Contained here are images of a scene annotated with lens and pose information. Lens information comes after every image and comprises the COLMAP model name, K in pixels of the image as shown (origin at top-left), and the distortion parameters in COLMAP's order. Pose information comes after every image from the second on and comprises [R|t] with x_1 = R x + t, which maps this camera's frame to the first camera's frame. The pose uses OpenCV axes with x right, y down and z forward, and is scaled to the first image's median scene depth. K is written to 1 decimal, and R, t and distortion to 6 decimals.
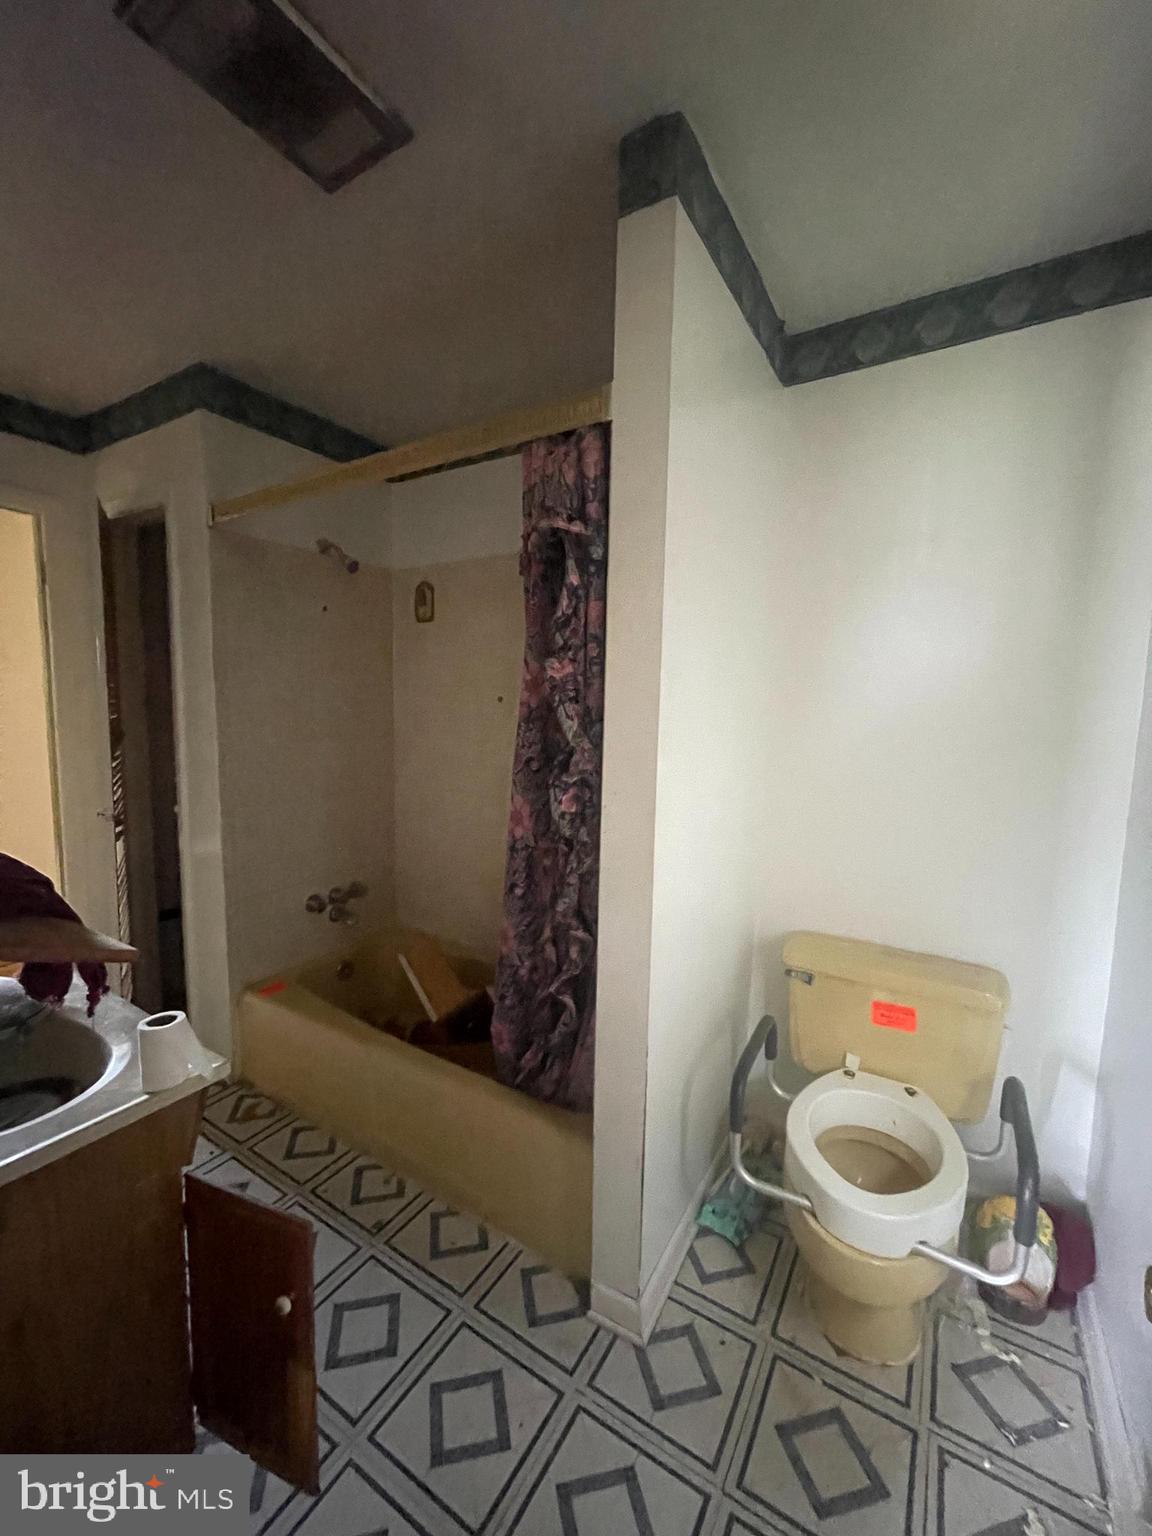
lens RADIAL K [[616.9, 0, 575.6], [0, 616.9, 767.6], [0, 0, 1]] dist [-0.002097, 0.000652]
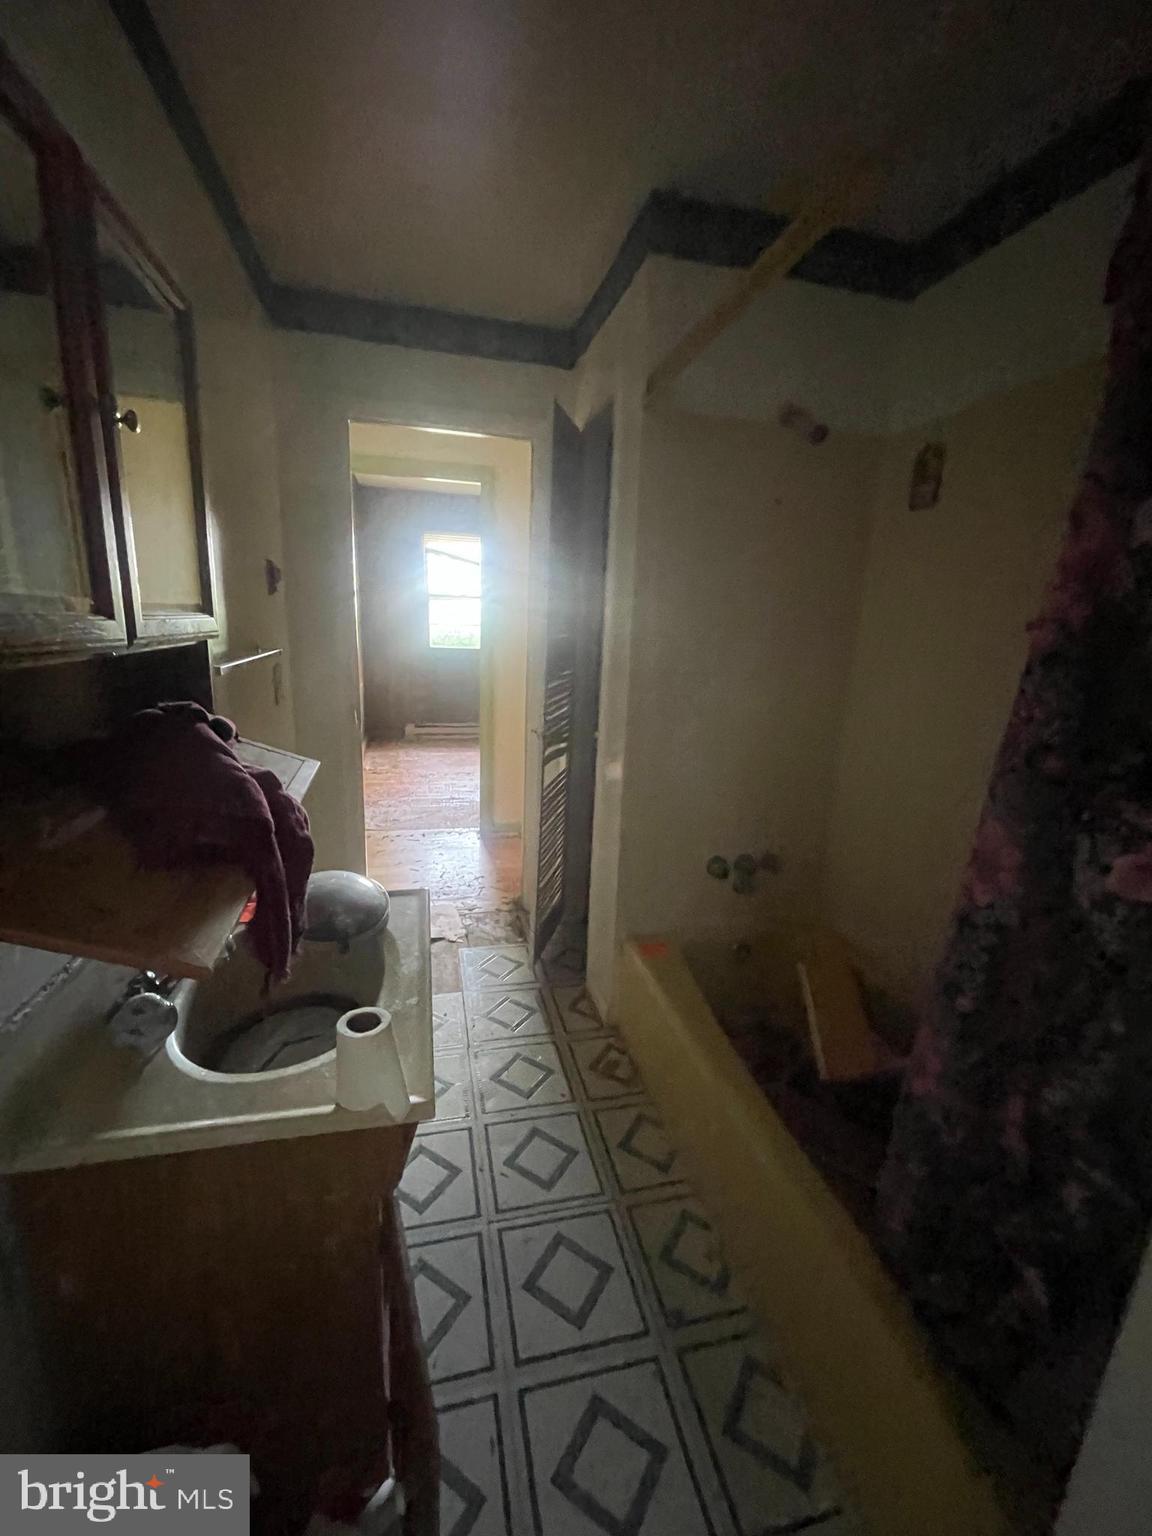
lens RADIAL K [[616.9, 0, 574.5], [0, 616.9, 766.0], [0, 0, 1]] dist [-0.002097, 0.000652]
pose [[0.706788, 0.172768, -0.686005, -0.005020], [-0.101207, 0.984439, 0.143655, -0.030202], [0.700149, -0.032105, 0.713275, 0.429091]]
